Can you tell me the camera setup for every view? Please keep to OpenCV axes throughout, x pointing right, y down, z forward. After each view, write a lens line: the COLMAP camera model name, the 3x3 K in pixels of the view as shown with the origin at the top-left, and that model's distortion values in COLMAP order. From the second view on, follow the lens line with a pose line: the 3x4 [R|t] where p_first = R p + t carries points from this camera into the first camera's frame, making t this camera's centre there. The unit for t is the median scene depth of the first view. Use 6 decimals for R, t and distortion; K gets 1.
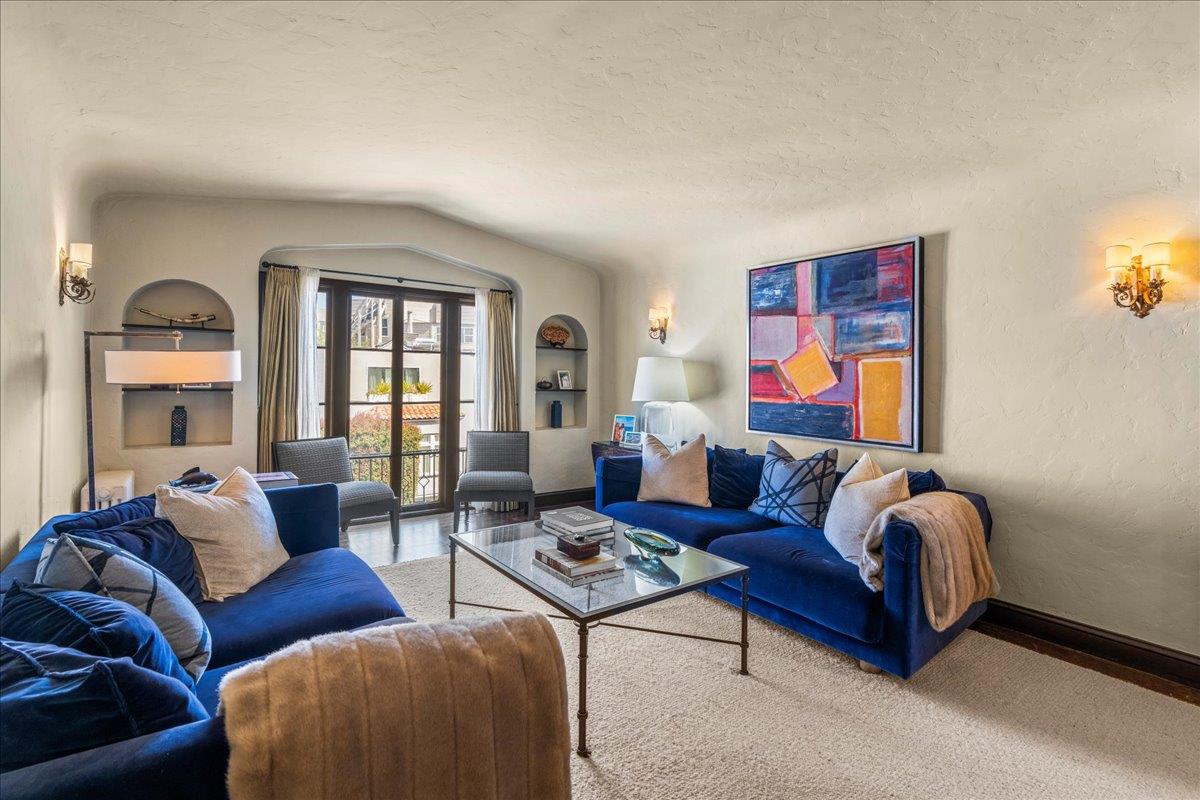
lens RADIAL K [[552.1, 0, 600.5], [0, 552.1, 377.3], [0, 0, 1]] dist [-0.003922, -0.000207]
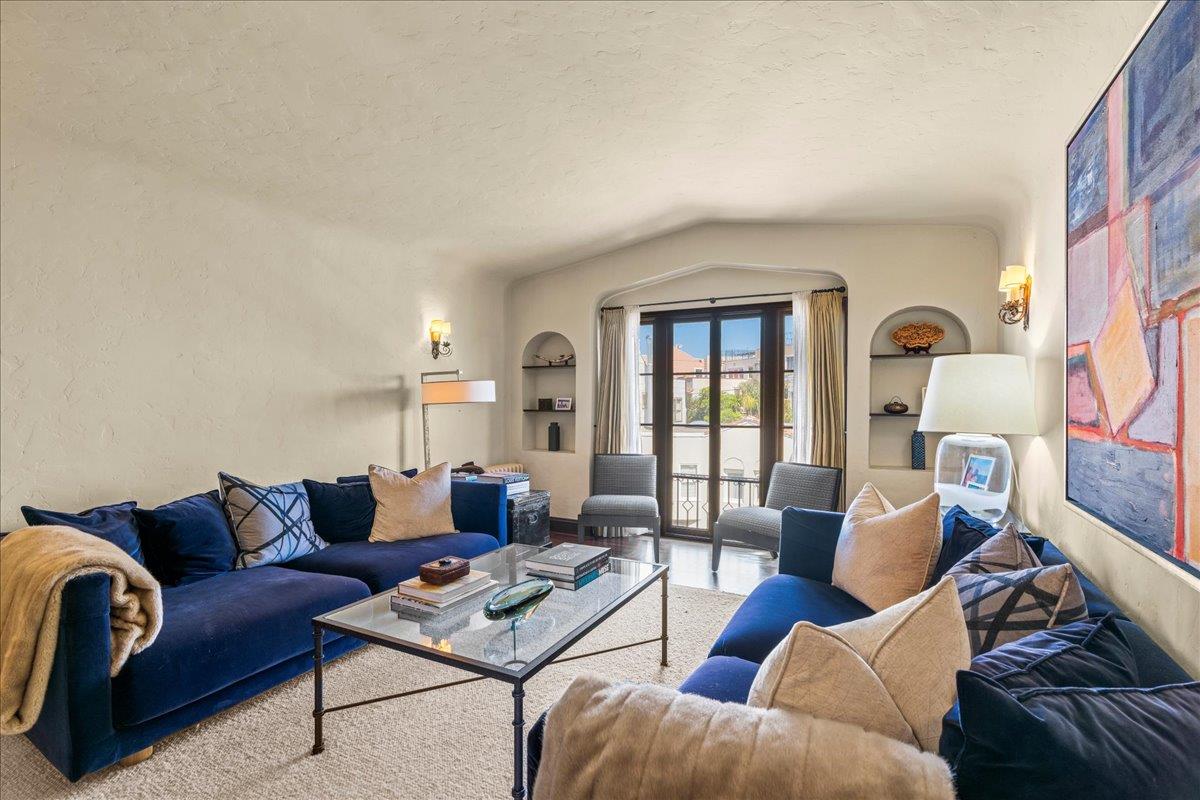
lens RADIAL K [[552.1, 0, 600.3], [0, 552.1, 410.1], [0, 0, 1]] dist [-0.003922, -0.000207]
pose [[0.445059, -0.001452, -0.895500, 0.479353], [0.004719, 0.999989, 0.000724, 0.018062], [0.895489, -0.004548, 0.445061, 0.434268]]
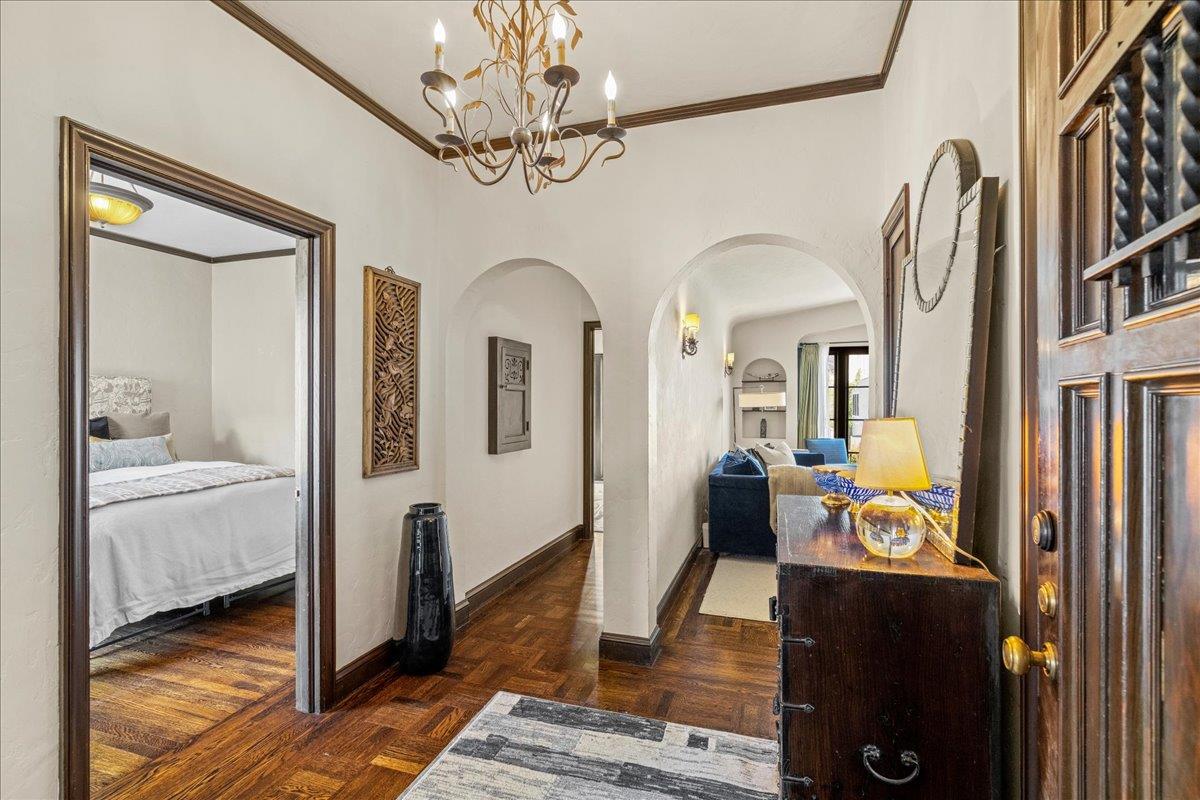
lens RADIAL K [[552.1, 0, 601.1], [0, 552.1, 405.7], [0, 0, 1]] dist [-0.003922, -0.000207]
pose [[0.584369, -0.004628, -0.811475, 0.503814], [0.007302, 0.999973, -0.000444, 0.000403], [0.811455, -0.005666, 0.584387, -0.634391]]
